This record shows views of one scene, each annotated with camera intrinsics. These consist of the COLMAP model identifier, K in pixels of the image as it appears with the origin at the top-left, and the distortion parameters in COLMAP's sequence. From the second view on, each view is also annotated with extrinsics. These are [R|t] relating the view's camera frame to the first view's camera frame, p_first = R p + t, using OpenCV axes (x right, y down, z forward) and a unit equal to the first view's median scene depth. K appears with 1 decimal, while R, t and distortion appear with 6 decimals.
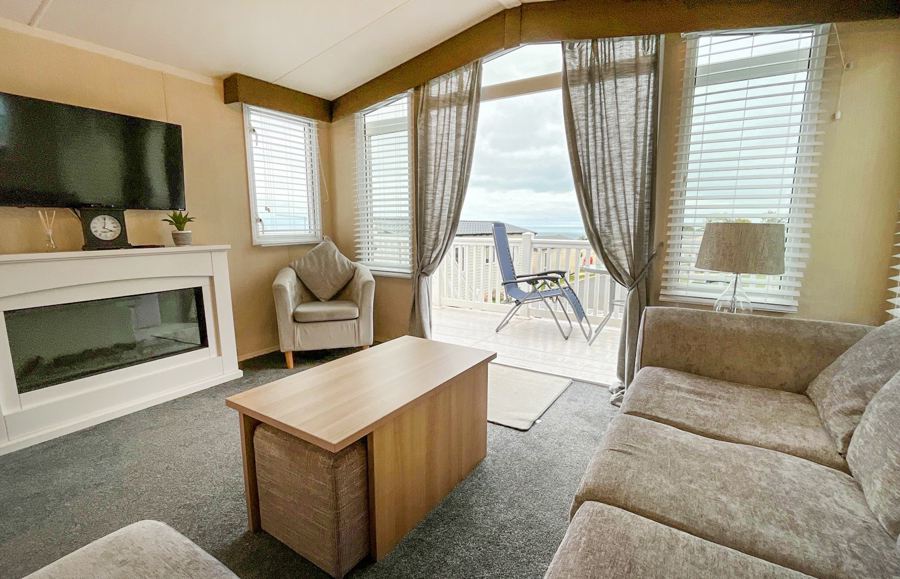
lens RADIAL K [[415.5, 0, 448.6], [0, 415.5, 290.9], [0, 0, 1]] dist [0.001479, -0.002738]
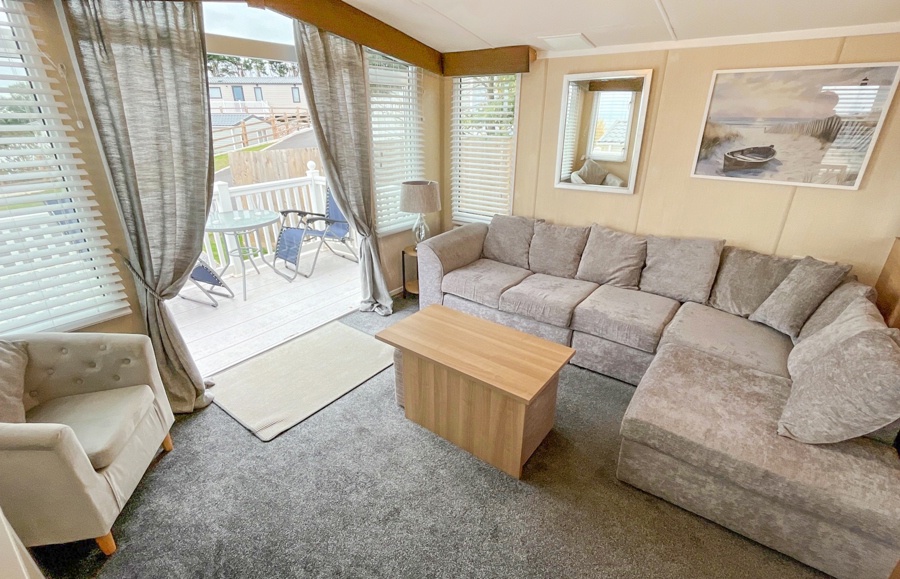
lens RADIAL K [[415.5, 0, 448.9], [0, 415.5, 289.9], [0, 0, 1]] dist [0.001479, -0.002738]
pose [[0.065883, -0.390277, 0.918337, -0.859646], [0.154566, 0.913220, 0.377014, -0.310383], [-0.985783, 0.117105, 0.120489, 0.570305]]
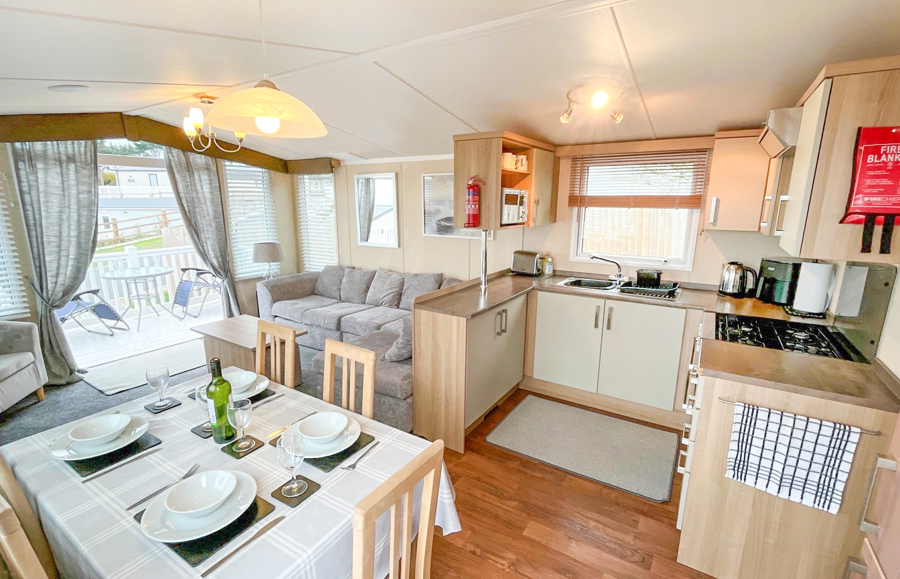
lens RADIAL K [[415.5, 0, 449.4], [0, 415.5, 290.4], [0, 0, 1]] dist [0.001479, -0.002738]
pose [[-0.003999, -0.220171, 0.975453, -1.470839], [0.155689, 0.963429, 0.218095, -0.208561], [-0.987798, 0.152739, 0.030426, -0.111991]]
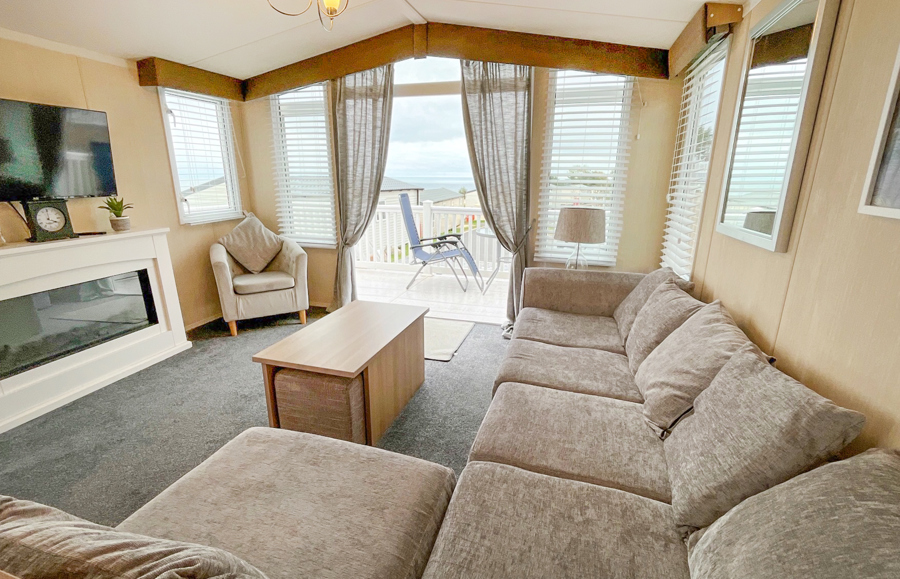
lens RADIAL K [[415.5, 0, 447.6], [0, 415.5, 293.8], [0, 0, 1]] dist [0.001479, -0.002738]
pose [[0.962507, -0.072472, 0.261398, -0.138495], [0.040474, 0.991232, 0.125784, -0.052595], [-0.268222, -0.110488, 0.957000, -0.260969]]
